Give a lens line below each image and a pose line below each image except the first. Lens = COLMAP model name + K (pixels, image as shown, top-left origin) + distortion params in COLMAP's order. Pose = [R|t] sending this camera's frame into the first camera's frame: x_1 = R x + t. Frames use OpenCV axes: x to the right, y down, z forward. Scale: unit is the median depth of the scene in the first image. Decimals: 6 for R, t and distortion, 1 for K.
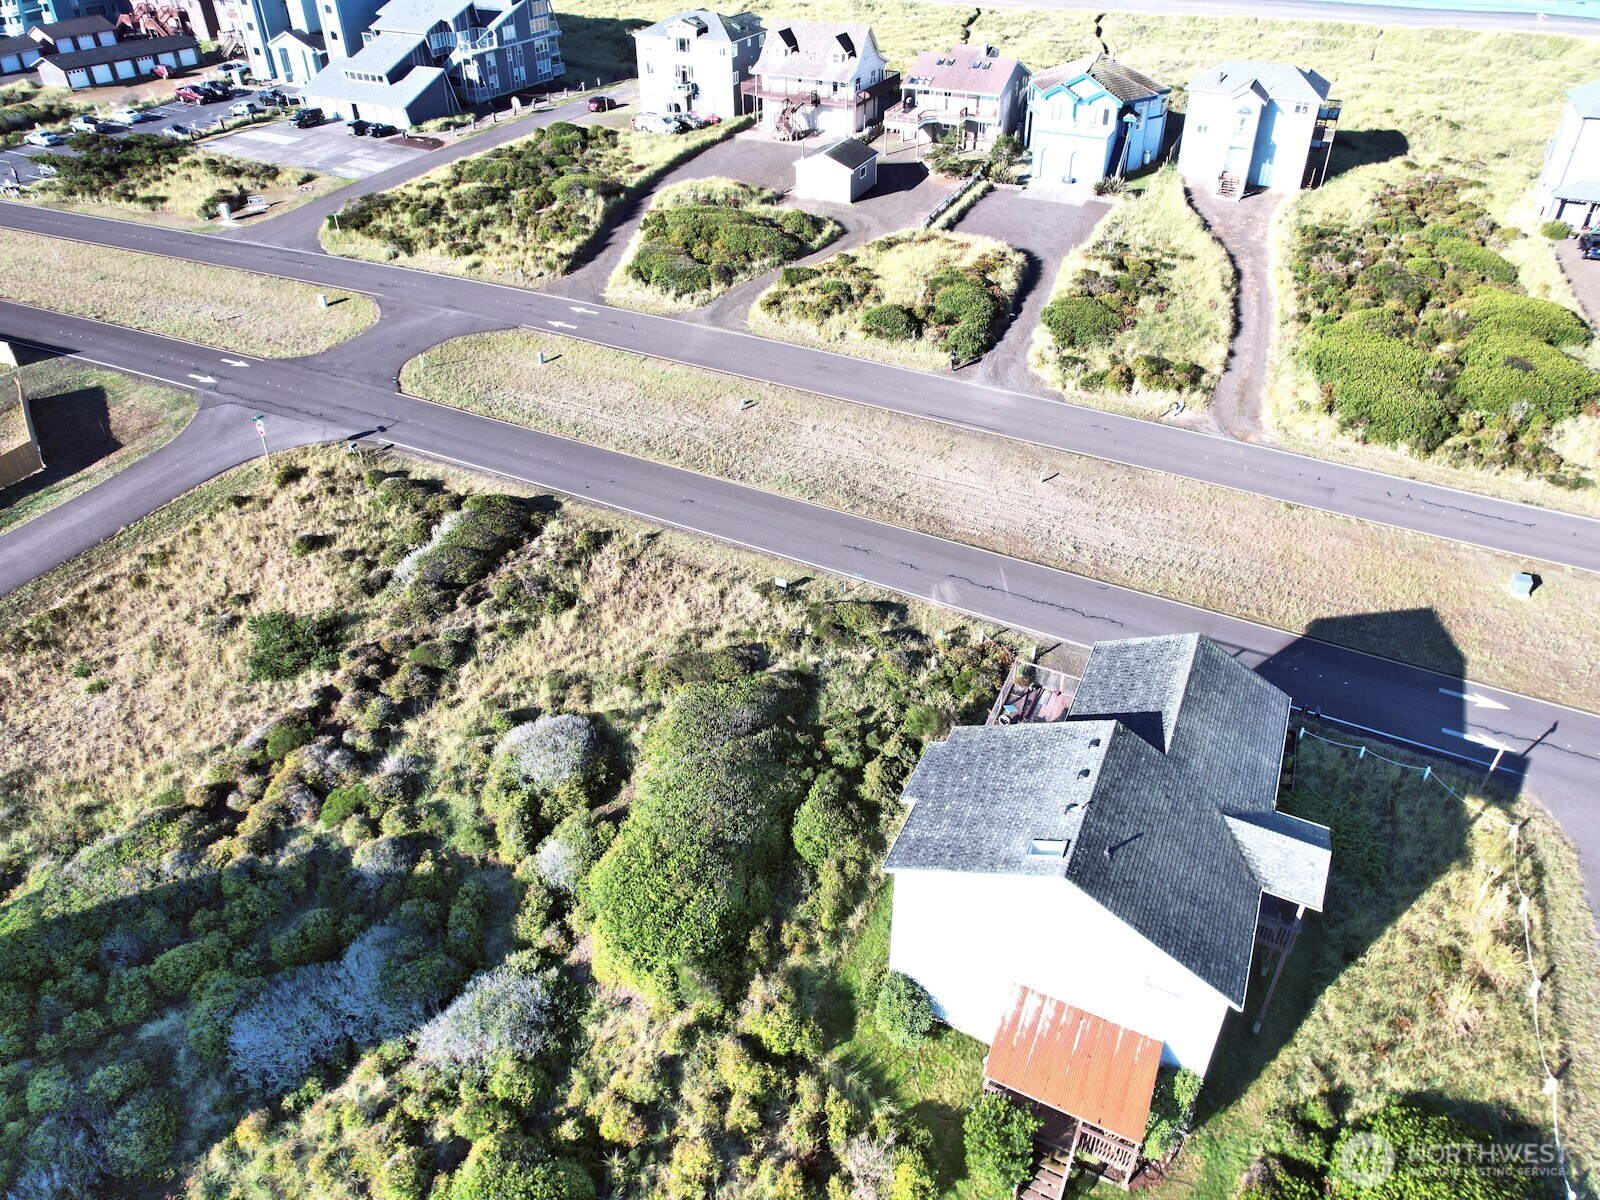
lens RADIAL K [[1027.5, 0, 809.0], [0, 1027.5, 511.6], [0, 0, 1]] dist [-0.086496, 0.091137]
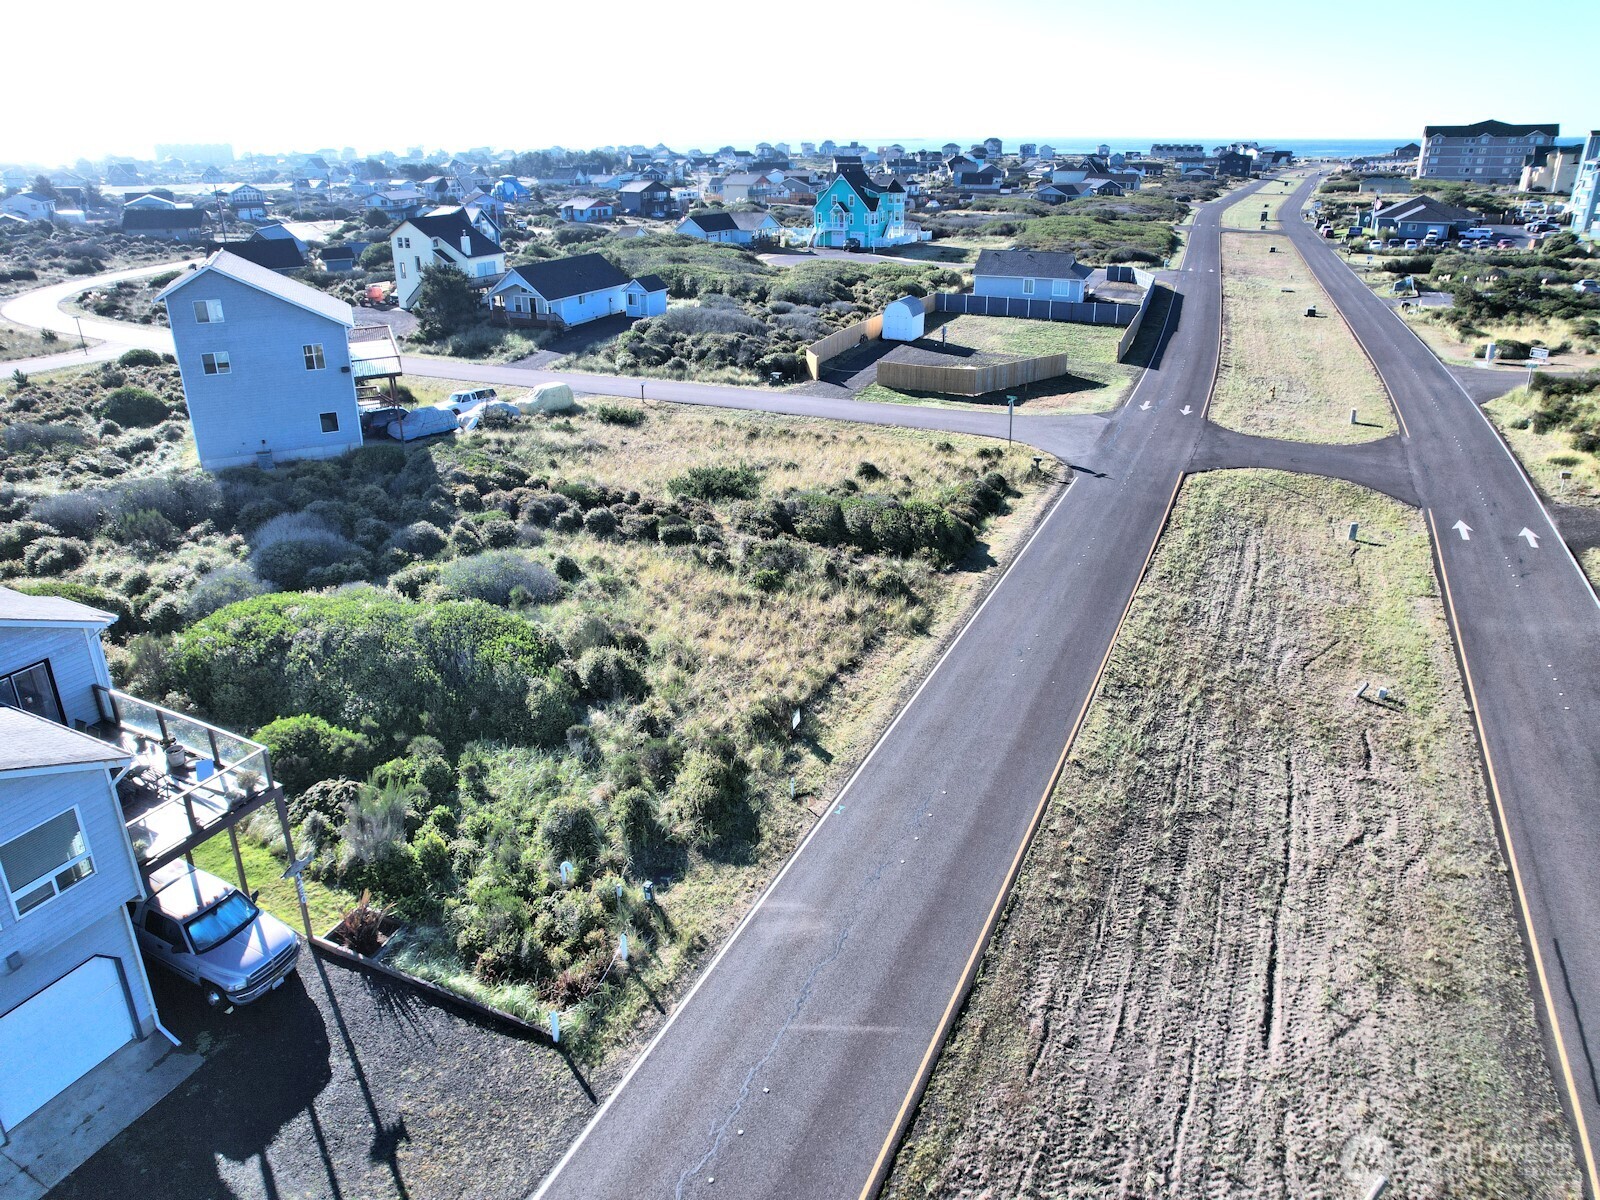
lens RADIAL K [[1028.7, 0, 821.2], [0, 1028.7, 541.2], [0, 0, 1]] dist [-0.062766, 0.048289]
pose [[0.010898, 0.380560, -0.924692, 0.441875], [-0.570021, 0.762142, 0.306945, -0.186859], [0.821558, 0.523749, 0.225233, 0.696087]]
